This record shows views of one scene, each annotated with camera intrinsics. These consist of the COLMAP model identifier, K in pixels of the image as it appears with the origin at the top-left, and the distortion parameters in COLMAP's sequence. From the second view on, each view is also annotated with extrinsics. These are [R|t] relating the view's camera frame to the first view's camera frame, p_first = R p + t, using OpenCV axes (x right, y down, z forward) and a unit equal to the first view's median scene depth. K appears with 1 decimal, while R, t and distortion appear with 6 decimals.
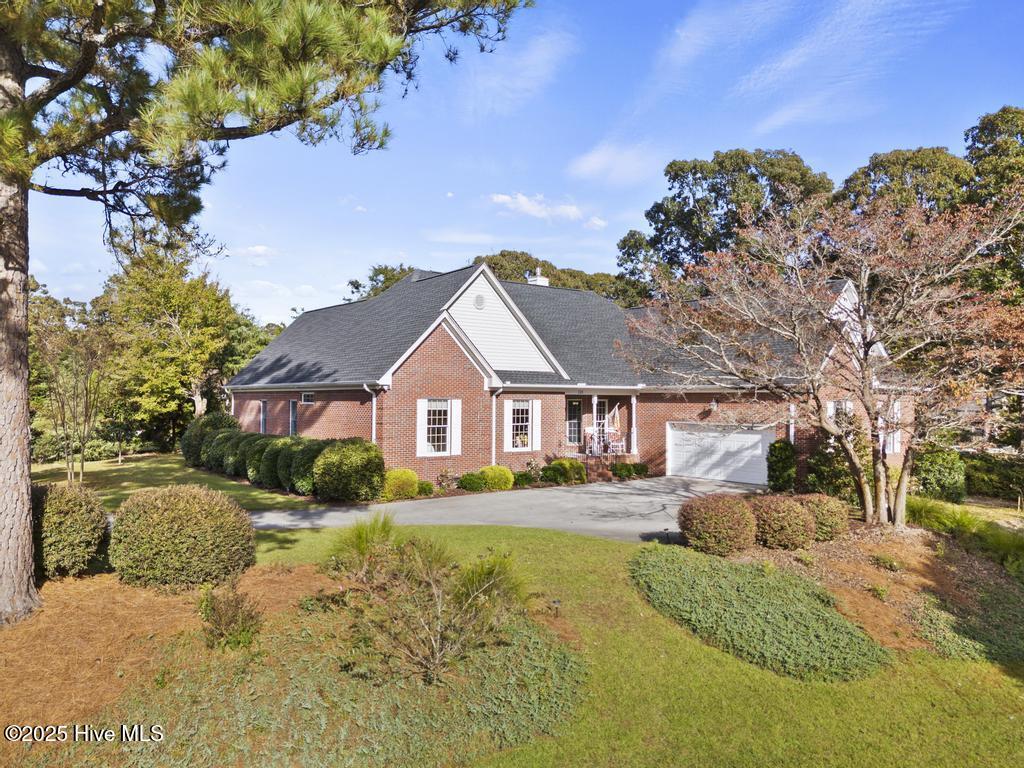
lens RADIAL K [[719.8, 0, 487.6], [0, 719.8, 391.8], [0, 0, 1]] dist [-0.009907, -0.001428]
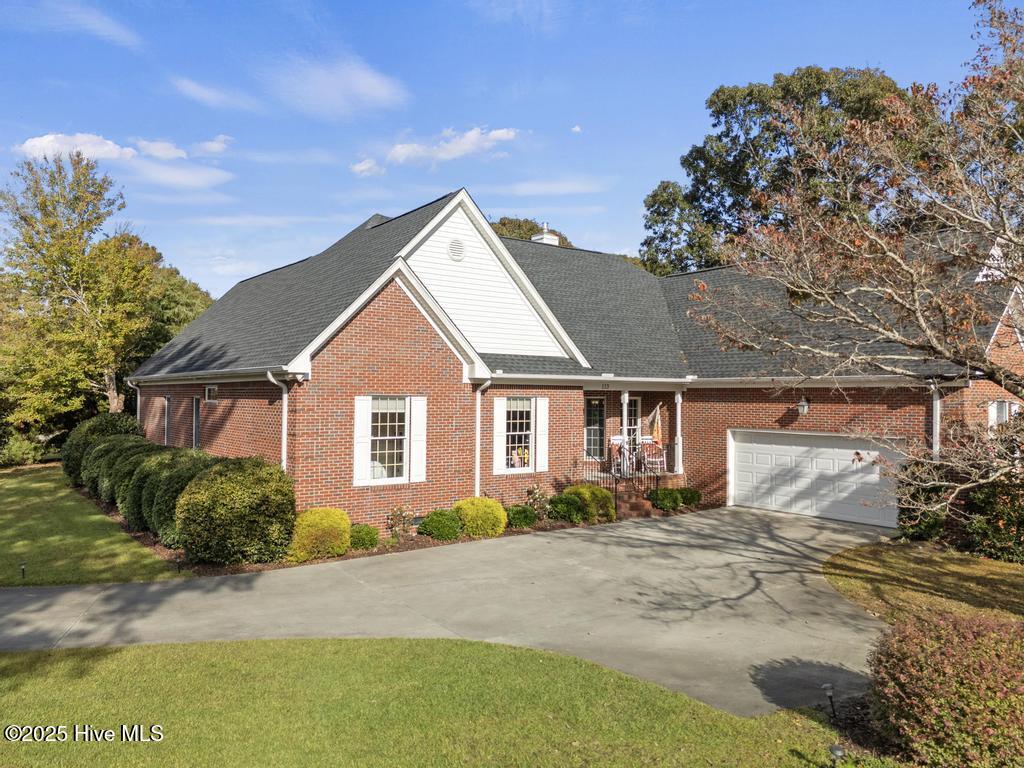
lens RADIAL K [[719.8, 0, 513.1], [0, 719.8, 385.9], [0, 0, 1]] dist [-0.009907, -0.001428]
pose [[0.999632, 0.003209, 0.026932, 0.022497], [-0.003115, 0.999989, -0.003535, 0.002670], [-0.026943, 0.003450, 0.999631, 0.322748]]
